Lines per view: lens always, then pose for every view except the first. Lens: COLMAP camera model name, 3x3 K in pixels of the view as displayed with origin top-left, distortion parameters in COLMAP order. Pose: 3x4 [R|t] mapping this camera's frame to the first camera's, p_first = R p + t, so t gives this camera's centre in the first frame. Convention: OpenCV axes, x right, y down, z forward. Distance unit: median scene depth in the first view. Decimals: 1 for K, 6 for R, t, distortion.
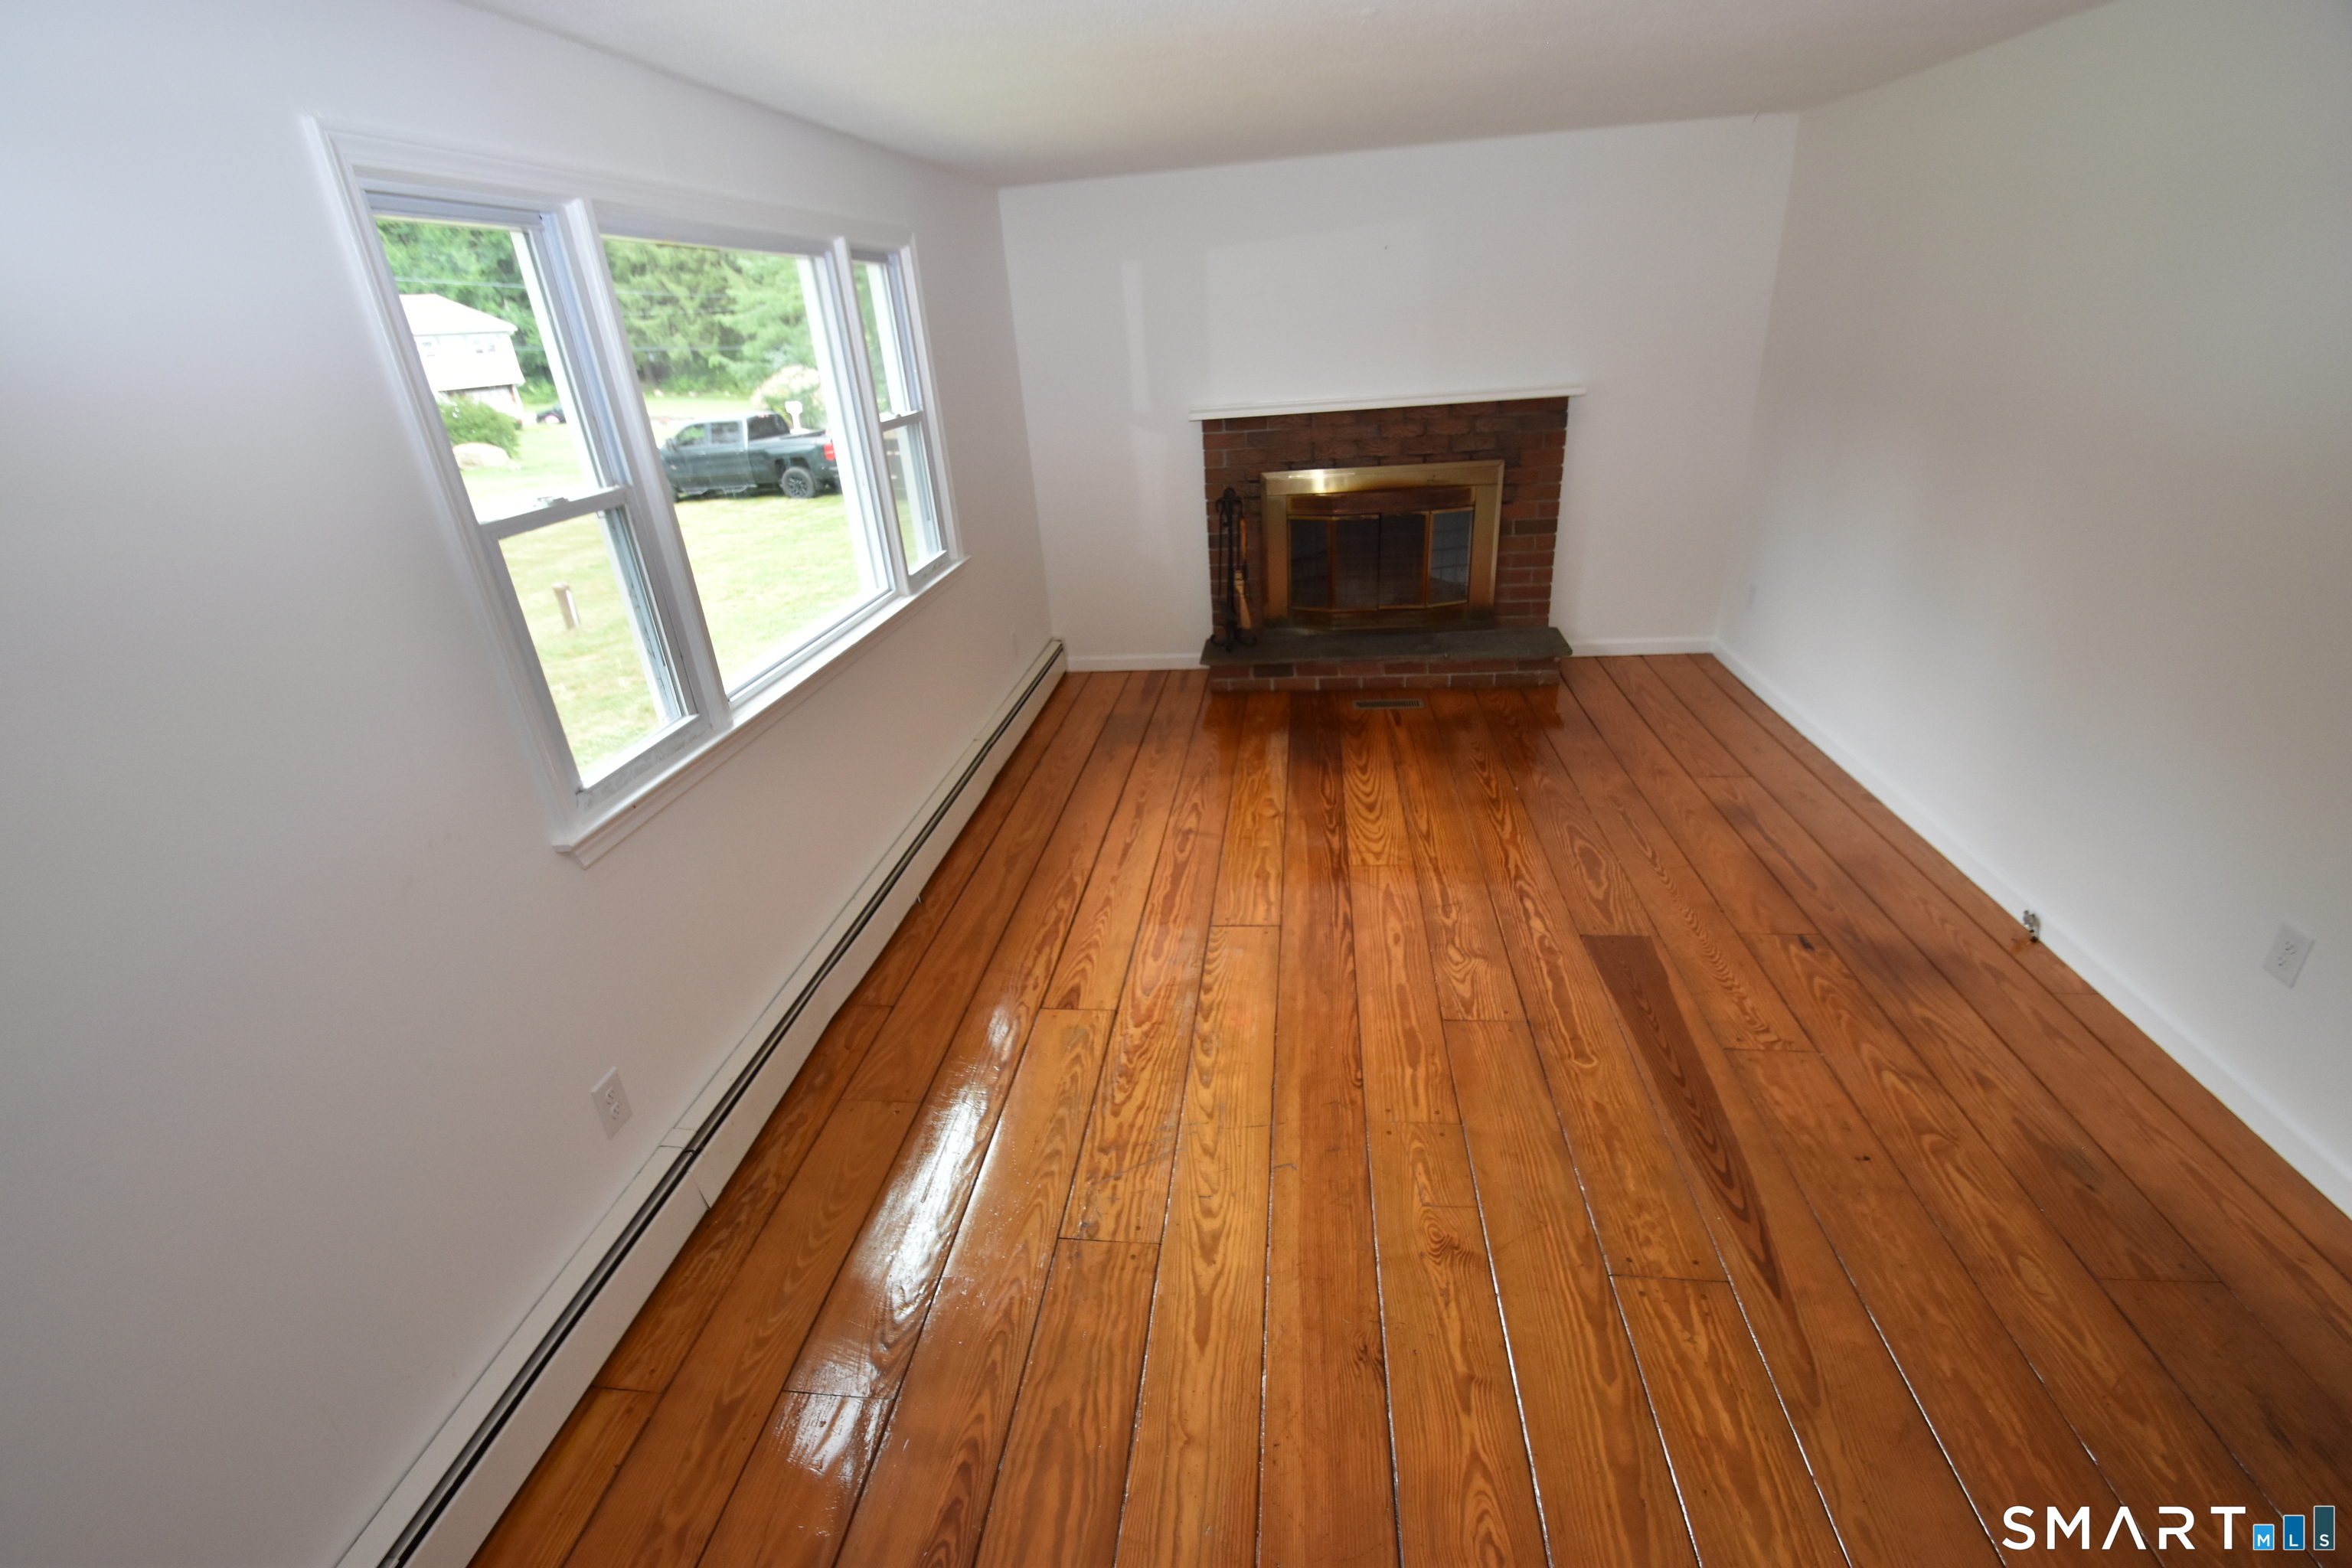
lens RADIAL K [[1025.8, 0, 1152.0], [0, 1025.8, 817.3], [0, 0, 1]] dist [0.003346, -0.009809]
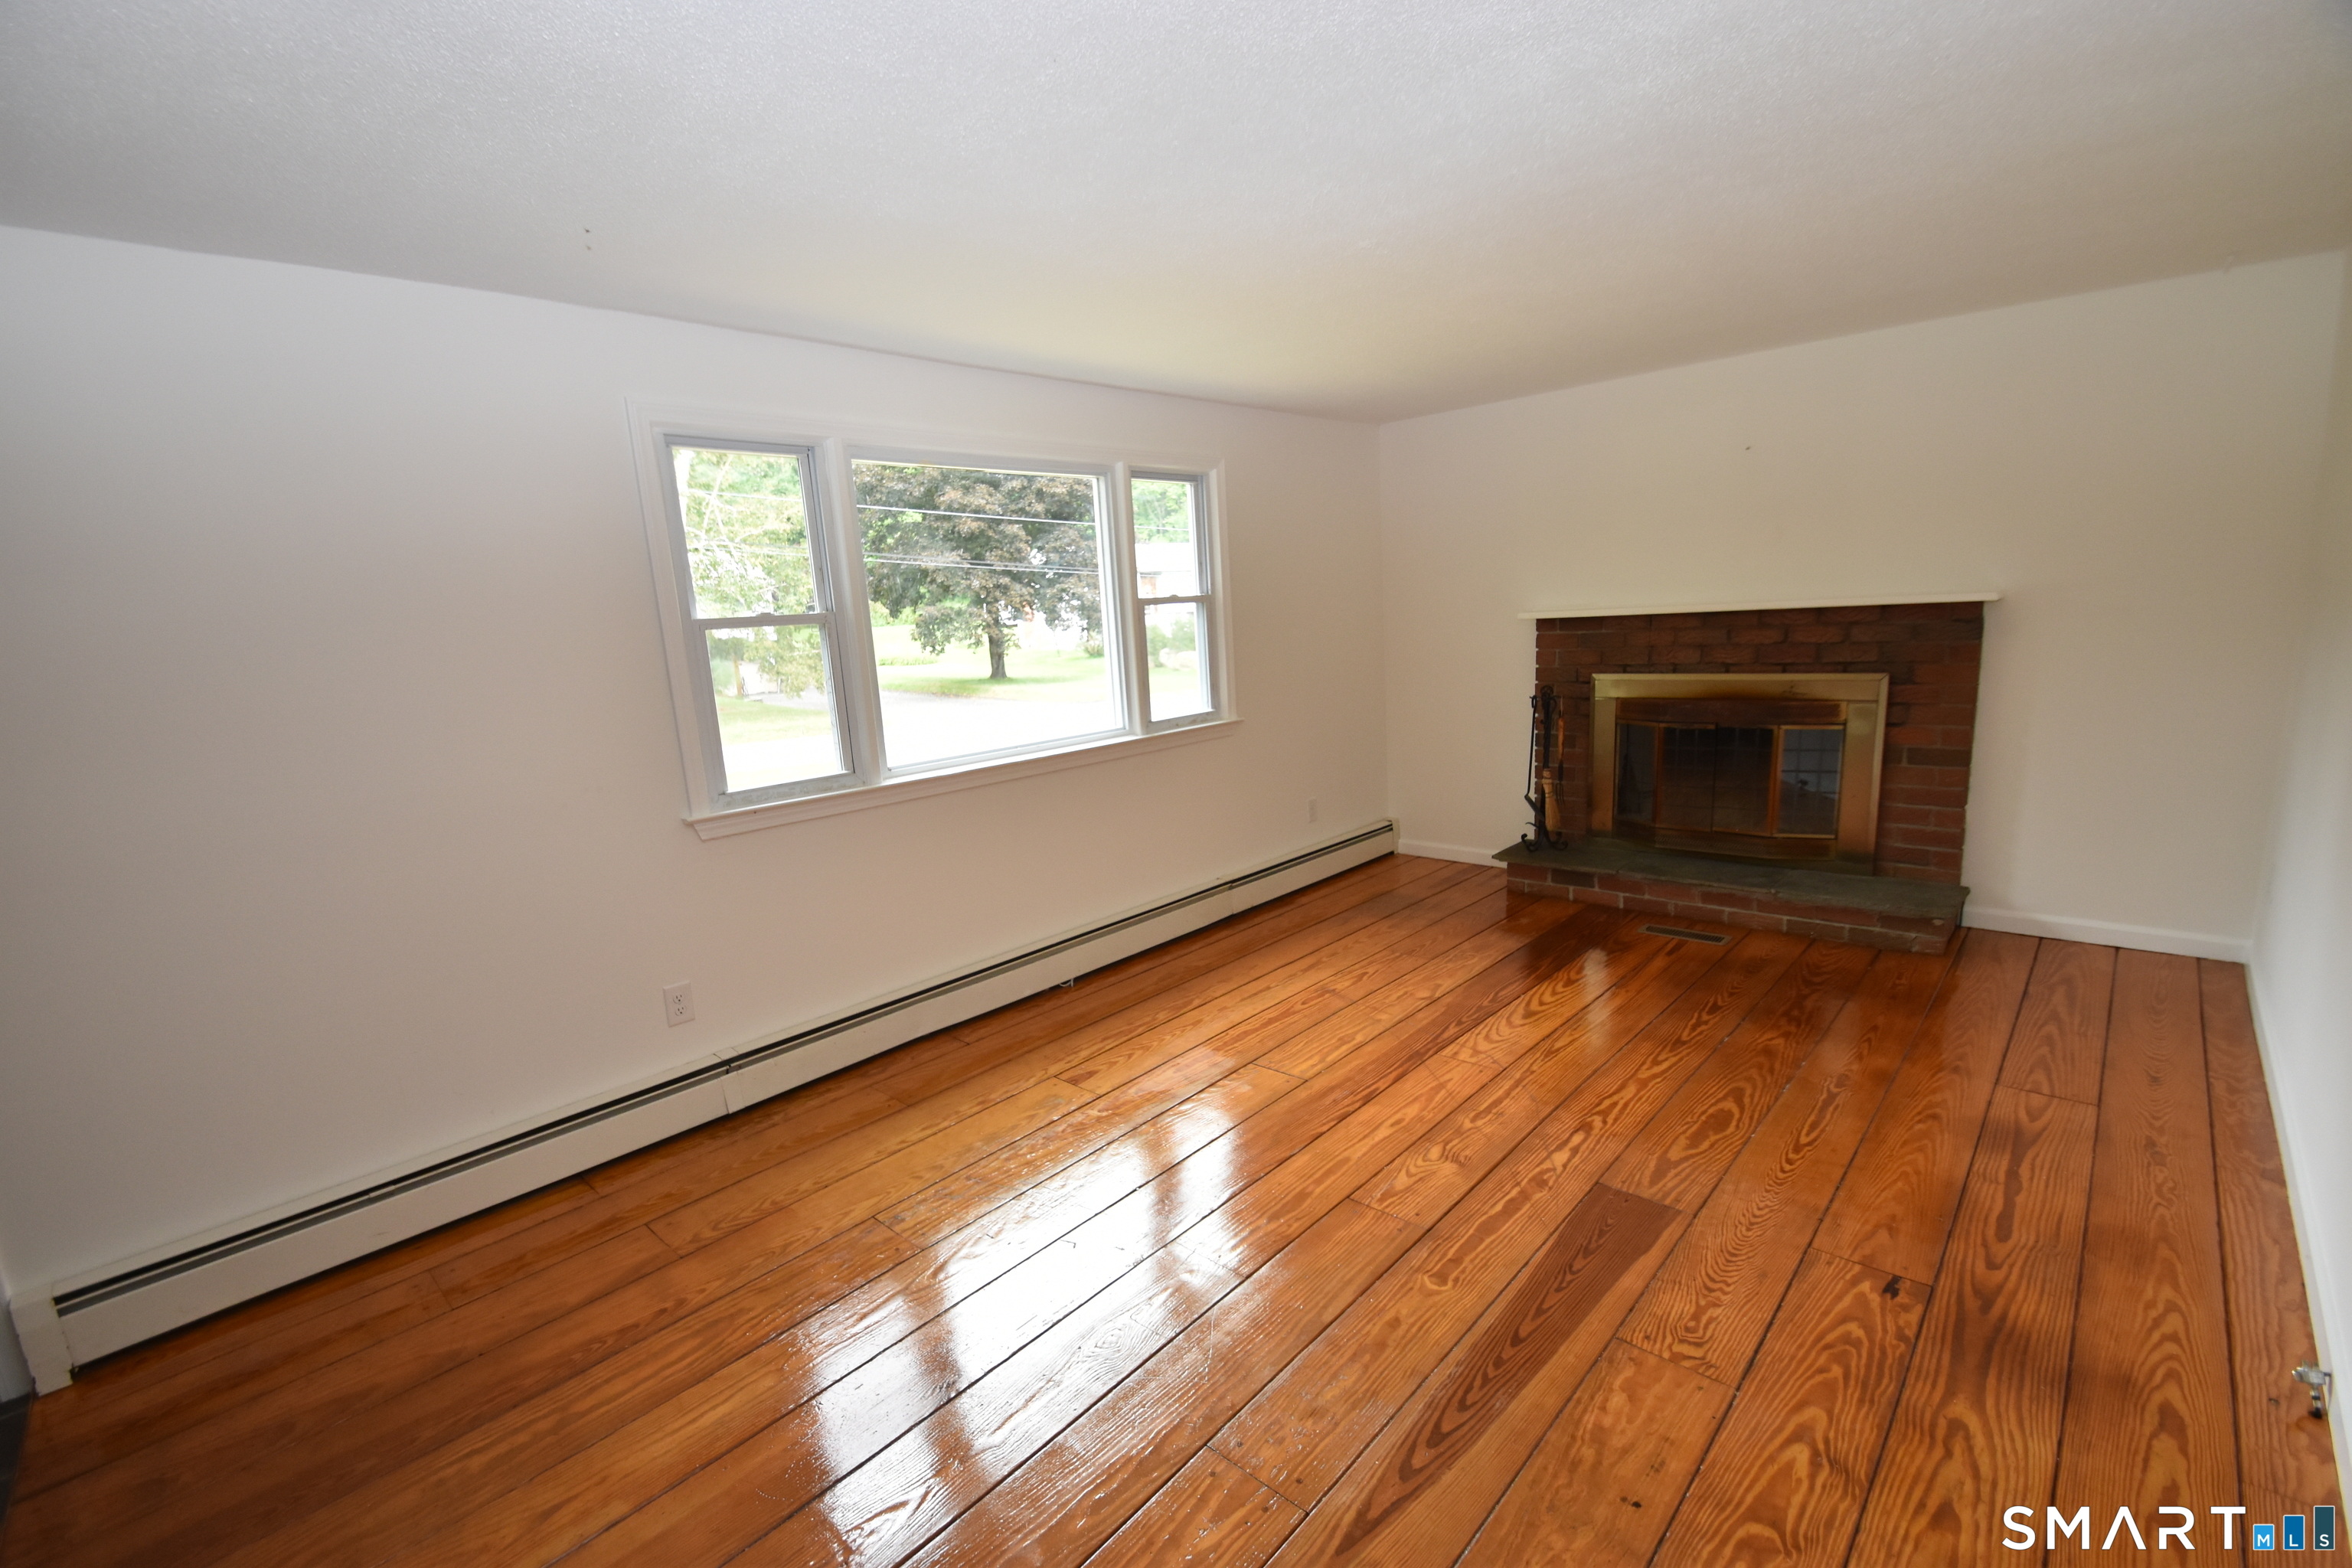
lens RADIAL K [[1025.8, 0, 1159.5], [0, 1025.8, 824.2], [0, 0, 1]] dist [0.003346, -0.009809]
pose [[0.814092, 0.140801, -0.563409, 0.428163], [-0.251829, 0.959793, -0.124016, 0.023066], [0.523294, 0.242843, 0.816818, 0.057038]]
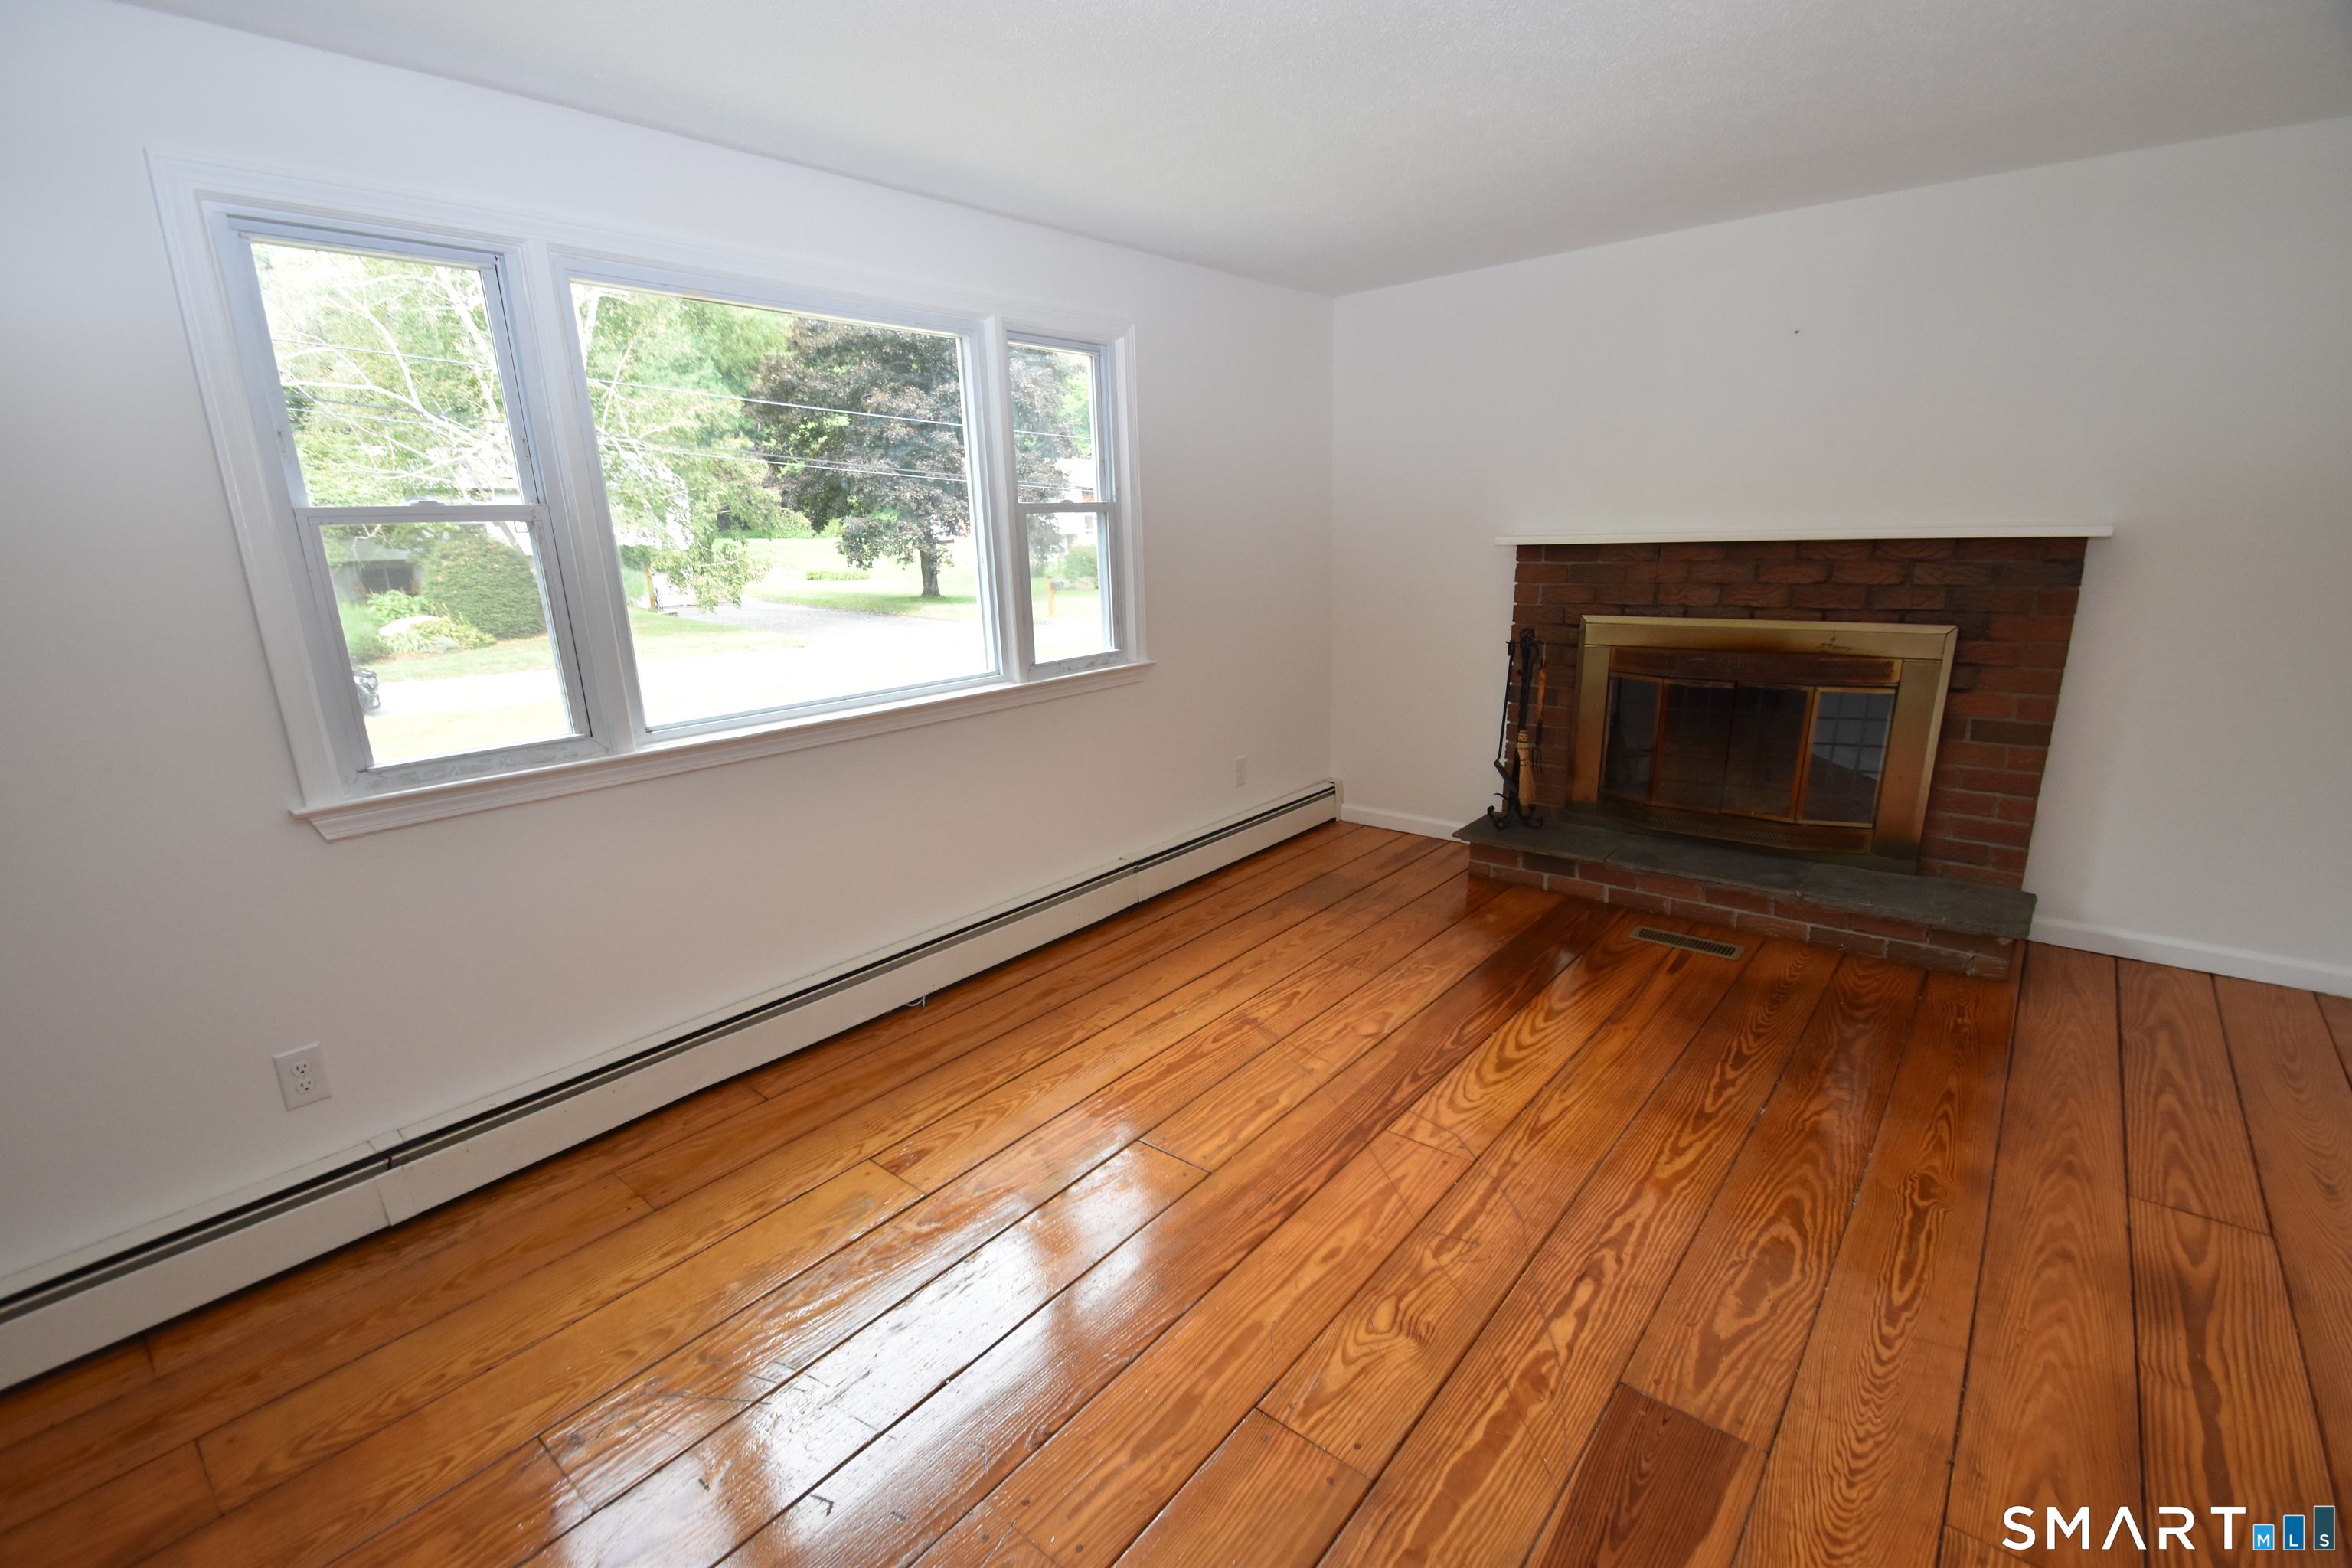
lens RADIAL K [[1025.8, 0, 1151.8], [0, 1025.8, 822.4], [0, 0, 1]] dist [0.003346, -0.009809]
pose [[0.837740, 0.192536, -0.511000, 0.332613], [-0.262379, 0.962604, -0.067454, -0.057508], [0.478903, 0.190585, 0.856930, 0.260962]]
